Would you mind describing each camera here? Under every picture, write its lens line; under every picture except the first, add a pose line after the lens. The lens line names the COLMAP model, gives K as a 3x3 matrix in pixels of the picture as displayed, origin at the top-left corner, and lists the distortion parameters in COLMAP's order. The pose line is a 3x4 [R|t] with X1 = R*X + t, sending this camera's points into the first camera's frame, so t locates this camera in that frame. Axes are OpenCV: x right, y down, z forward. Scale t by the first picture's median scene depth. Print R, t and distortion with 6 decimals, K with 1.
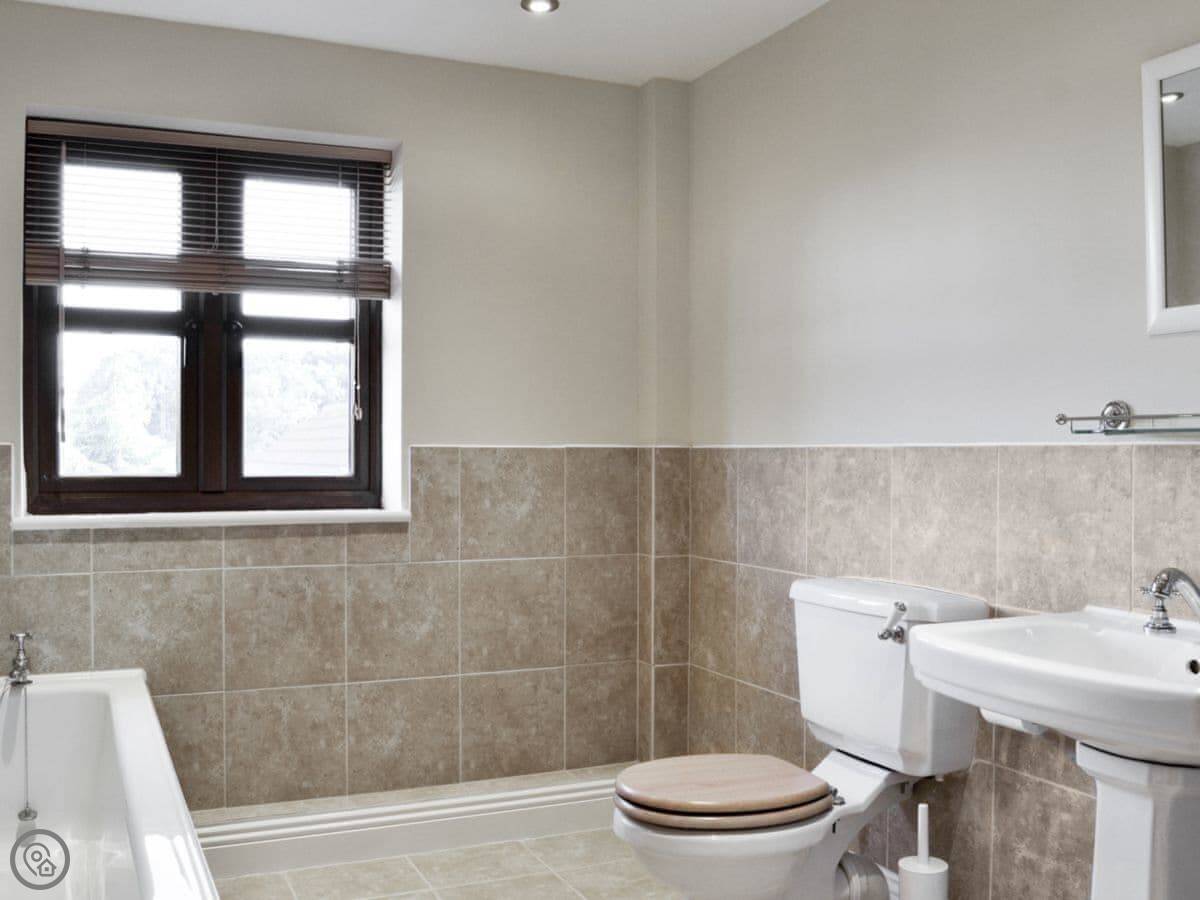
lens RADIAL K [[1087.3, 0, 600.0], [0, 1087.3, 450.0], [0, 0, 1]] dist [-0.051221, -0.012979]
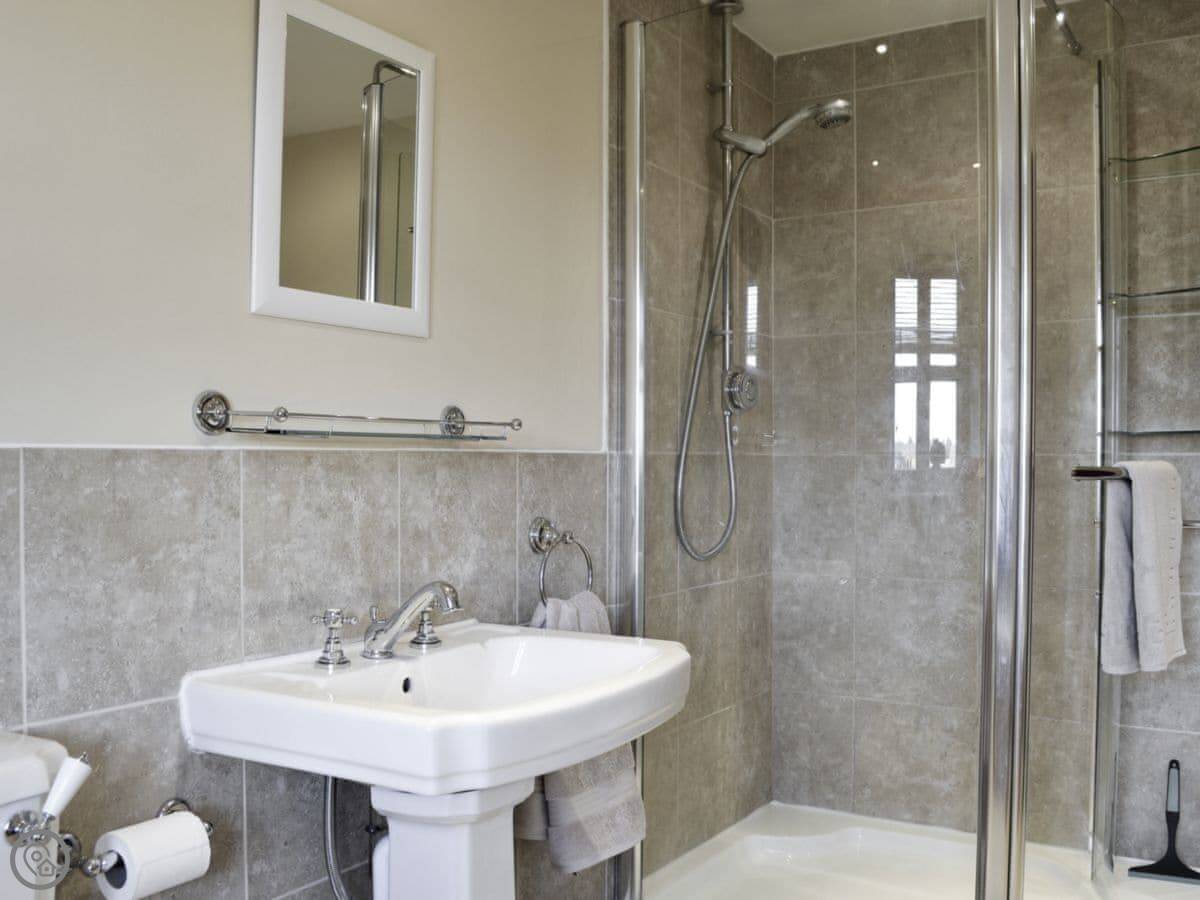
lens RADIAL K [[1145.8, 0, 600.0], [0, 1145.8, 450.0], [0, 0, 1]] dist [-0.132181, 0.027726]
pose [[-0.544837, 0.003685, 0.838534, -0.319884], [-0.002929, 0.999976, -0.006297, 0.000116], [-0.838537, -0.005887, -0.544813, 1.175232]]
